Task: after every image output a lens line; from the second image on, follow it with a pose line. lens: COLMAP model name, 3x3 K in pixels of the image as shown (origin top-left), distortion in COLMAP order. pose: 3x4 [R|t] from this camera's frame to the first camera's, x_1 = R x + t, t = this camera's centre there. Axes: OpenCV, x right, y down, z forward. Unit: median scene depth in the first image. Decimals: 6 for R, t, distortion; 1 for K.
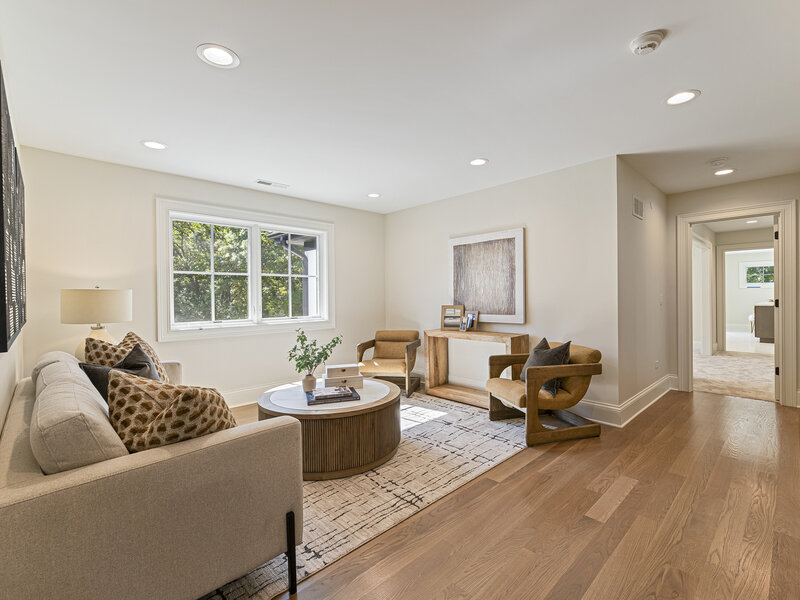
lens RADIAL K [[371.3, 0, 423.0], [0, 371.3, 301.1], [0, 0, 1]] dist [0.002932, 0.000346]
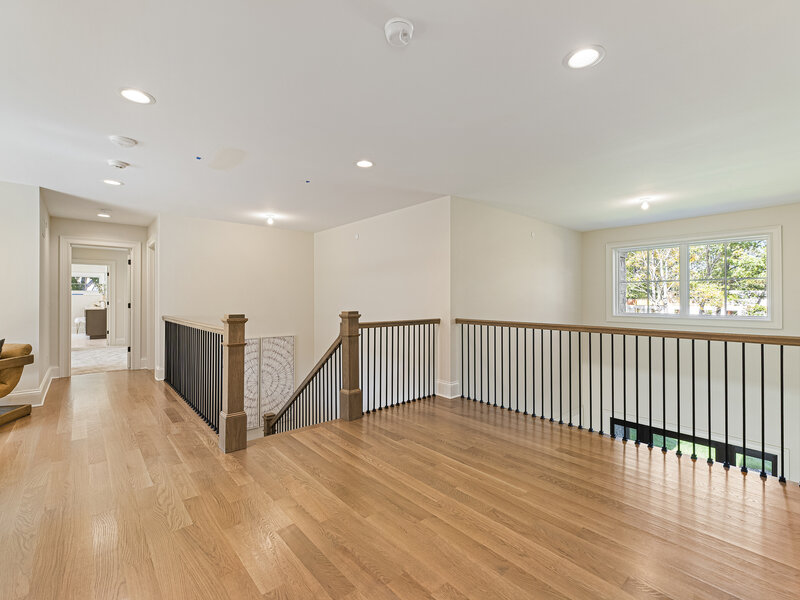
lens RADIAL K [[376.1, 0, 400.0], [0, 376.1, 300.0], [0, 0, 1]] dist [0.000584, 0.000039]
pose [[0.080640, 0.008199, 0.996710, -0.469067], [0.012229, 0.999883, -0.009215, 0.009571], [-0.996668, 0.012932, 0.080530, -0.224098]]
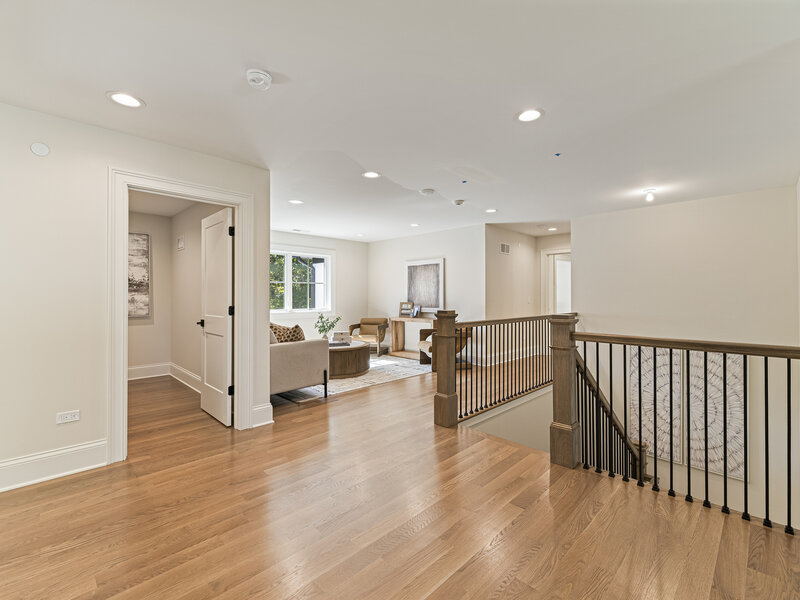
lens RADIAL K [[359.0, 0, 400.0], [0, 359.0, 300.0], [0, 0, 1]] dist [0.001066, 0.000077]
pose [[0.999279, 0.010812, -0.036407, 0.115255], [-0.010923, 0.999936, -0.002855, 0.006846], [0.036374, 0.003250, 0.999333, -0.637195]]
